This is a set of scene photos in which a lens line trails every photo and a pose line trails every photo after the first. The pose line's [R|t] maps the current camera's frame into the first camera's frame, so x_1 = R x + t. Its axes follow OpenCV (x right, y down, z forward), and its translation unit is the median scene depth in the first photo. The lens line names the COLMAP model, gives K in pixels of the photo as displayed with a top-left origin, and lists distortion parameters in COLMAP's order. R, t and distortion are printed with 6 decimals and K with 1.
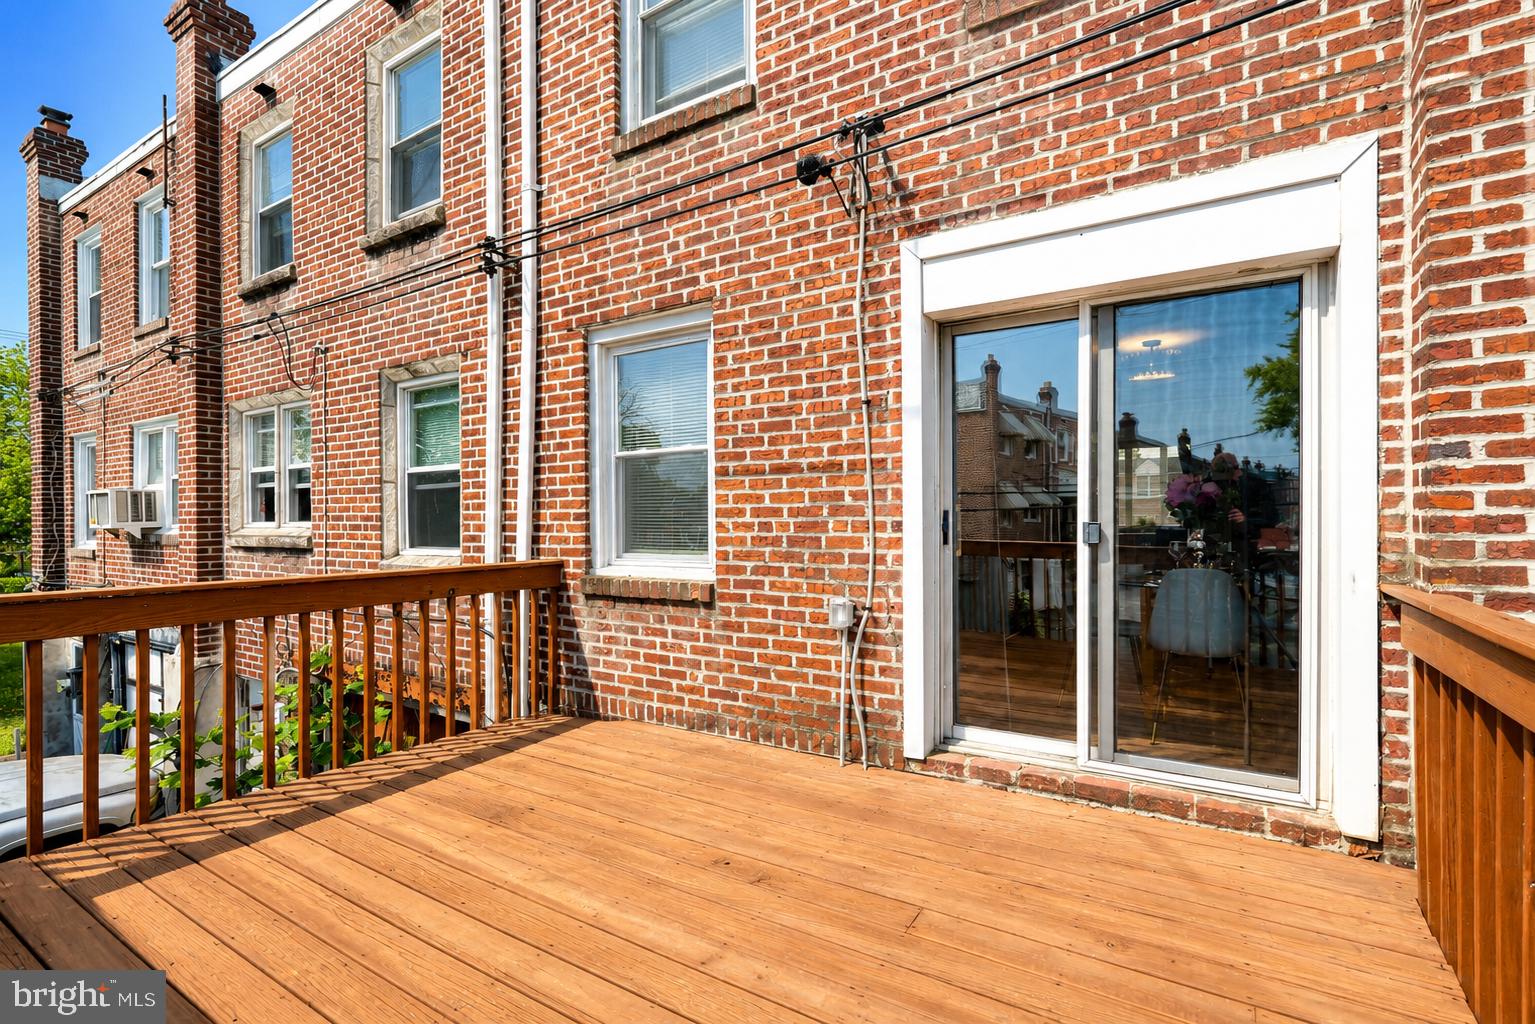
lens RADIAL K [[690.1, 0, 811.0], [0, 690.1, 512.5], [0, 0, 1]] dist [-0.018218, 0.004413]
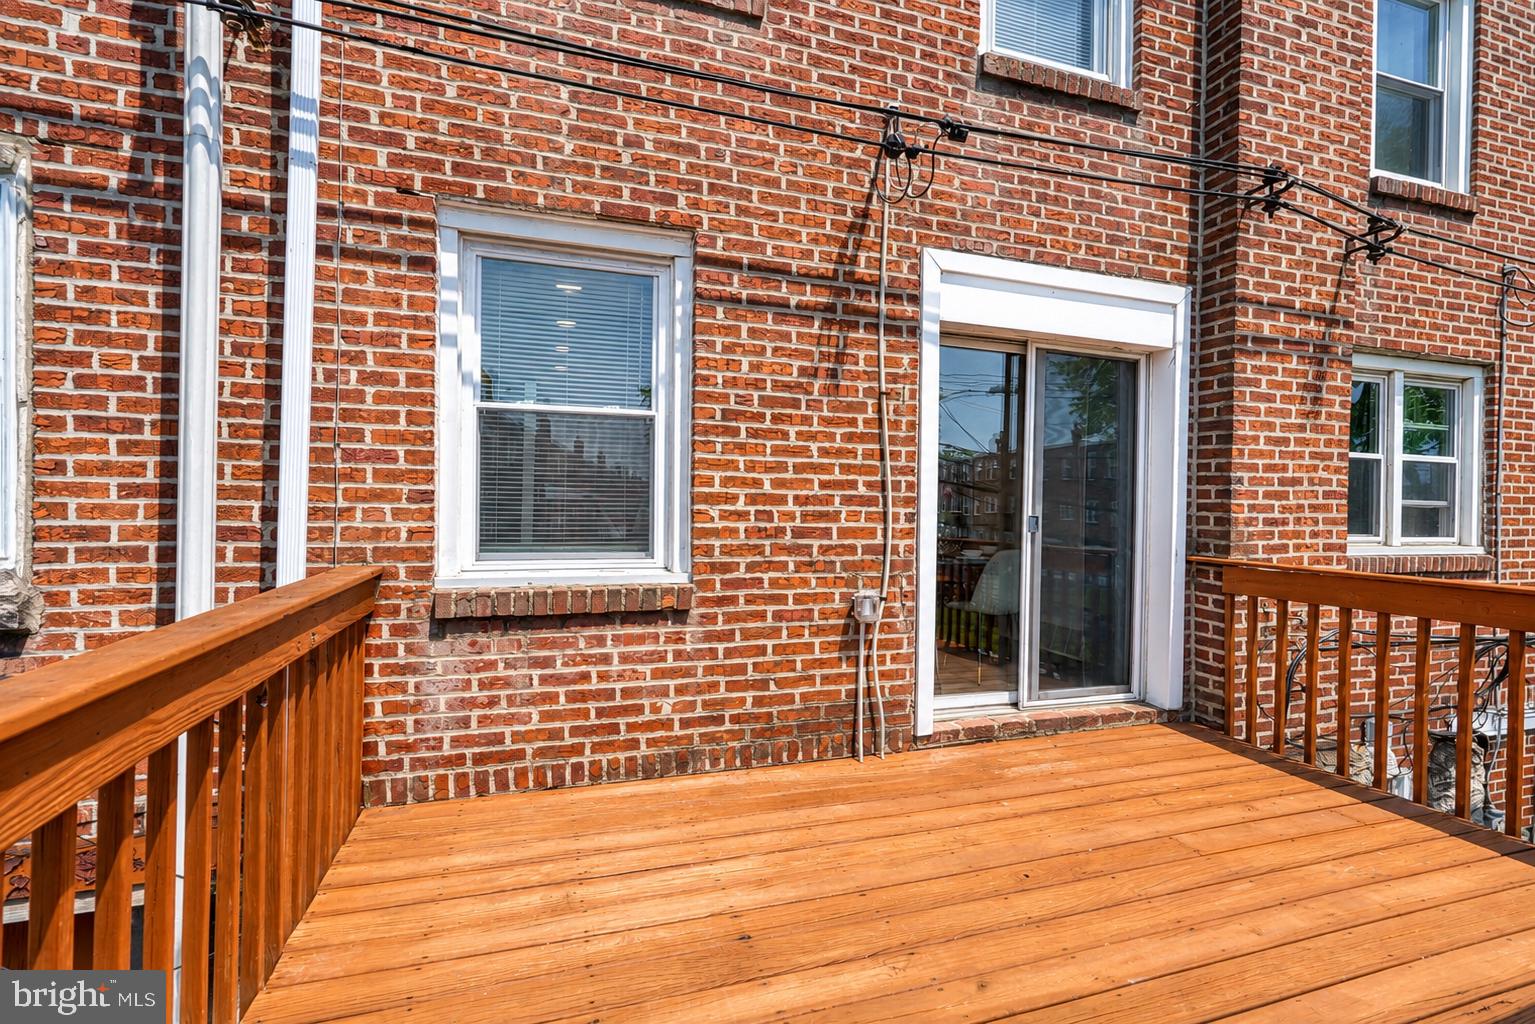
lens RADIAL K [[690.1, 0, 769.2], [0, 690.1, 515.5], [0, 0, 1]] dist [-0.018218, 0.004413]
pose [[0.658401, 0.010493, 0.752595, -0.715618], [-0.023239, 0.999710, 0.006392, 0.014045], [-0.752309, -0.021698, 0.658453, 0.422632]]
